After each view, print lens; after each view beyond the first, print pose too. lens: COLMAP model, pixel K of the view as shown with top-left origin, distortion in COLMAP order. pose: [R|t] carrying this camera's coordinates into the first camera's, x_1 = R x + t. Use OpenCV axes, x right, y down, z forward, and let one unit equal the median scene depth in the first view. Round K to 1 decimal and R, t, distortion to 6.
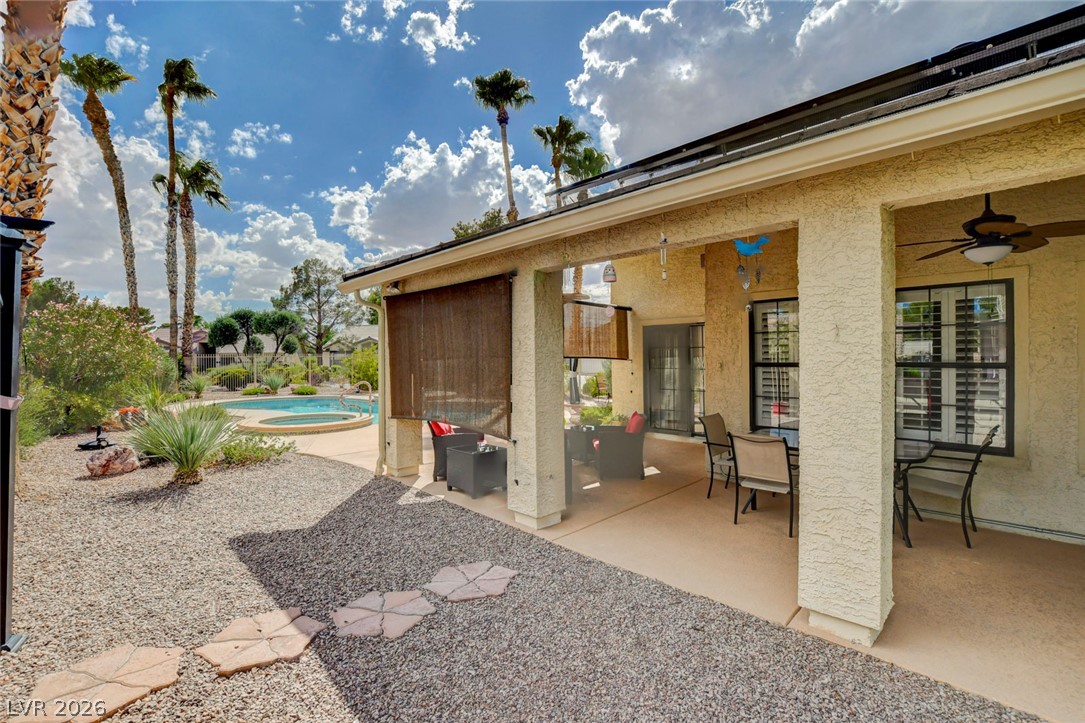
lens RADIAL K [[474.5, 0, 538.7], [0, 474.5, 362.3], [0, 0, 1]] dist [-0.015160, 0.000067]
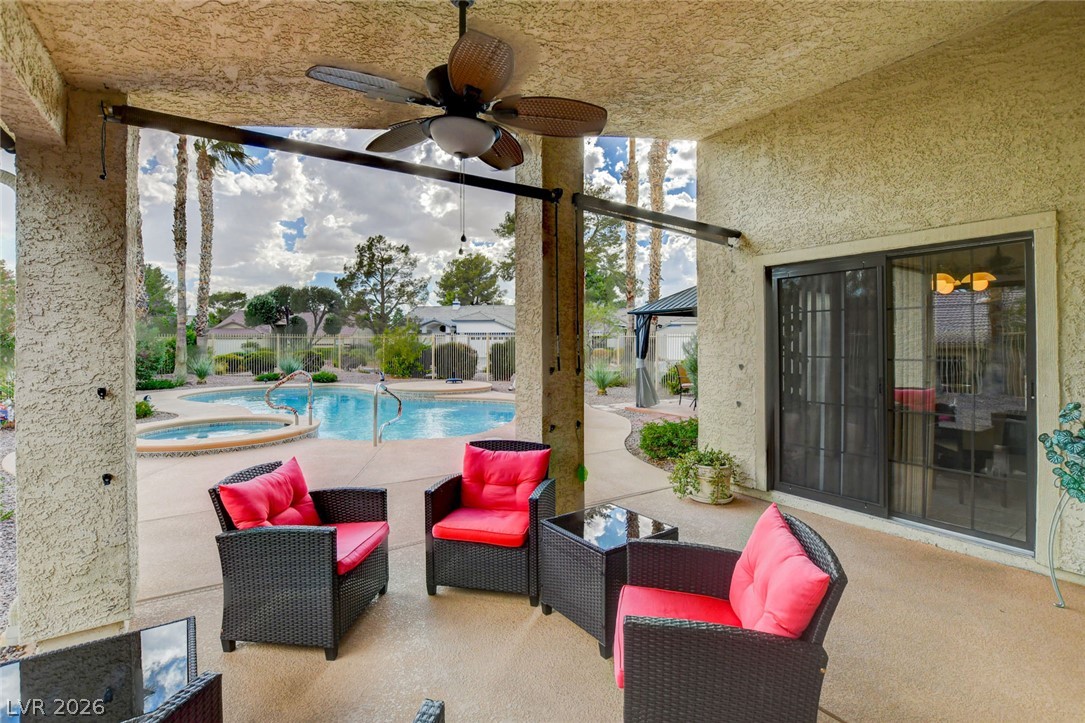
lens RADIAL K [[488.1, 0, 541.2], [0, 488.1, 345.0], [0, 0, 1]] dist [-0.017609, -0.000069]
pose [[0.986105, 0.007627, -0.165949, 0.033974], [-0.008240, 0.999962, -0.003008, 0.002238], [0.165919, 0.004333, 0.986130, 0.205896]]
